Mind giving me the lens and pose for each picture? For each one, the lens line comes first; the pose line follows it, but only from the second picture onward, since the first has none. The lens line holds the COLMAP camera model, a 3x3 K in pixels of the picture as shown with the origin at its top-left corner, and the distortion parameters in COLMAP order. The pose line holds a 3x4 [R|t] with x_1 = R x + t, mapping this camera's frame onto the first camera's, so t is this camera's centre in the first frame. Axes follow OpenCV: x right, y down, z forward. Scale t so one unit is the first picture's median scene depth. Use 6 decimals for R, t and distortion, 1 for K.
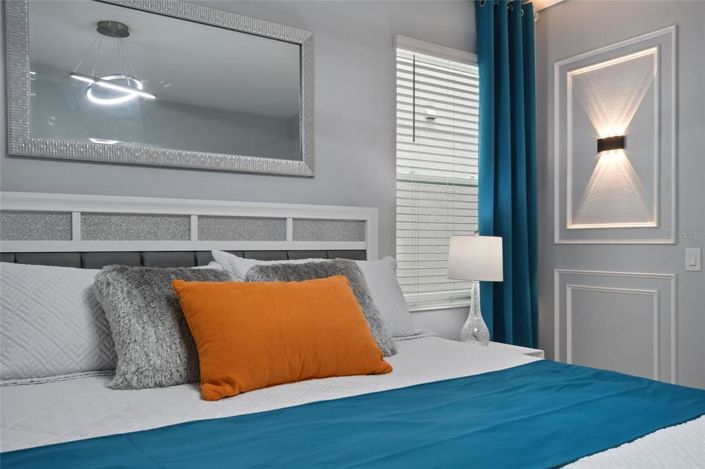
lens RADIAL K [[567.7, 0, 344.9], [0, 567.7, 256.4], [0, 0, 1]] dist [0.003089, -0.006299]
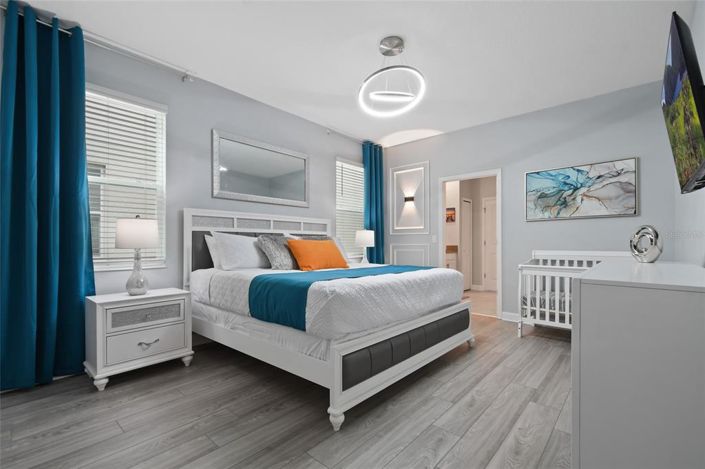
lens RADIAL K [[315.6, 0, 353.9], [0, 315.6, 236.7], [0, 0, 1]] dist [0.012121, -0.003695]
pose [[0.965504, 0.009528, 0.260214, -0.209490], [0.000482, 0.999263, -0.038378, 0.050737], [-0.260388, 0.037180, 0.964788, -0.449840]]
